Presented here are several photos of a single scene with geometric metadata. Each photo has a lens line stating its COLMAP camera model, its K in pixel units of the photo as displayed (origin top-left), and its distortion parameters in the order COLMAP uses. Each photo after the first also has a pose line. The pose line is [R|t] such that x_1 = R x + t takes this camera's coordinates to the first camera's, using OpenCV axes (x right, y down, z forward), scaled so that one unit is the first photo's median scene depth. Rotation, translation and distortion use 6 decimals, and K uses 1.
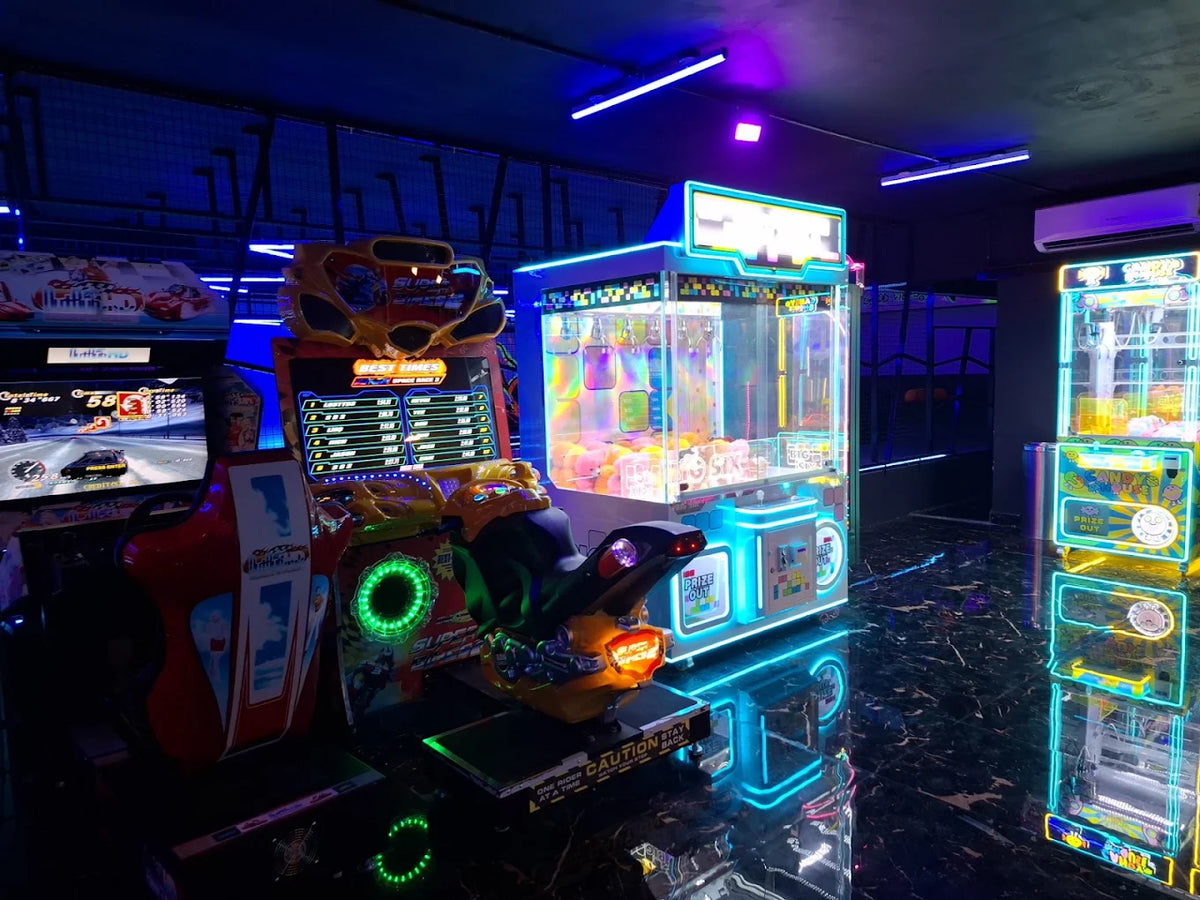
lens RADIAL K [[831.5, 0, 600.0], [0, 831.5, 450.0], [0, 0, 1]] dist [0.001844, 0.000108]
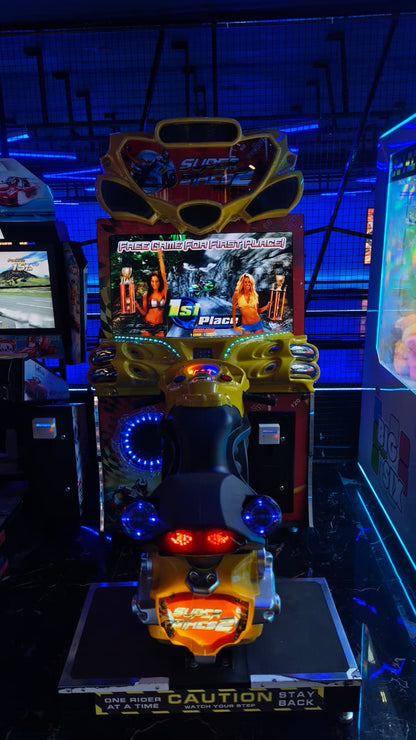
lens RADIAL K [[497.5, 0, 208.0], [0, 497.5, 370.0], [0, 0, 1]] dist [0.012152, 0.000145]
pose [[0.772803, 0.178850, -0.608924, 0.278302], [-0.066612, 0.977029, 0.202428, -0.088431], [0.631140, -0.115875, 0.766965, 0.599000]]
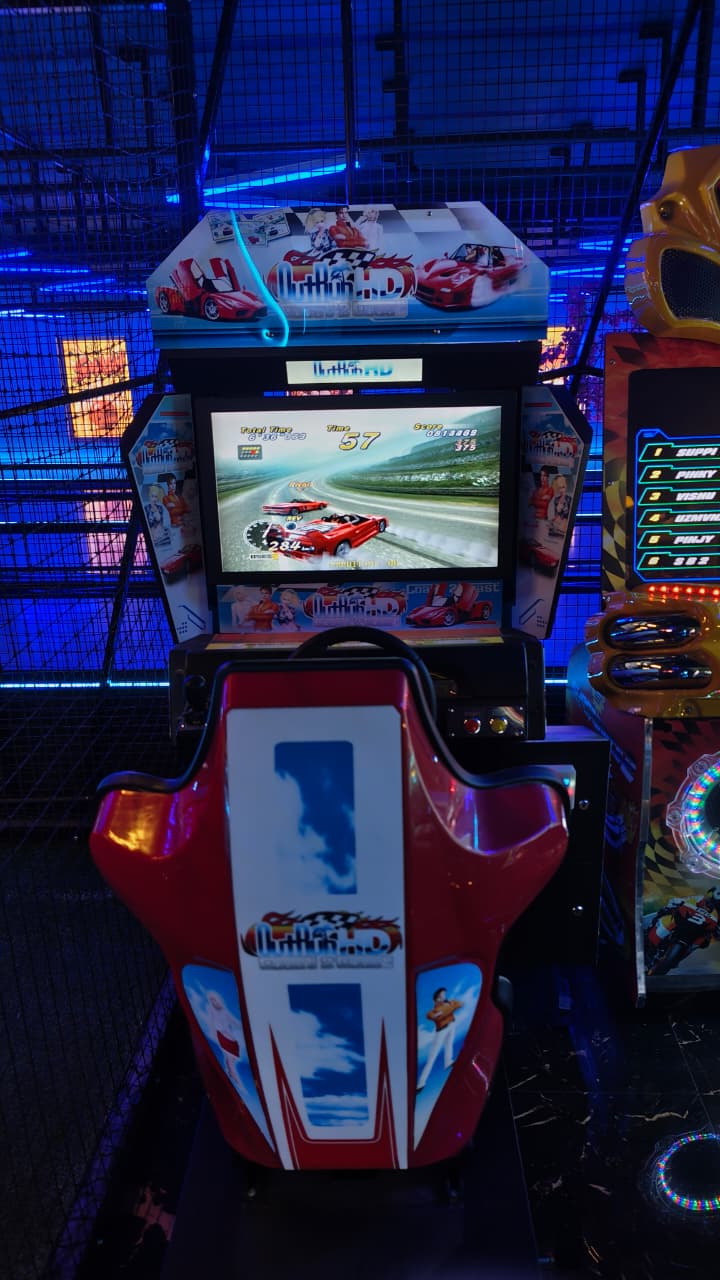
lens RADIAL K [[881.3, 0, 363.9], [0, 881.3, 674.2], [0, 0, 1]] dist [0.050552, -0.000030]
pose [[0.729844, 0.222913, -0.646249, -0.078902], [-0.059547, 0.962479, 0.264743, -0.069812], [0.681016, -0.154739, 0.715733, 0.465527]]
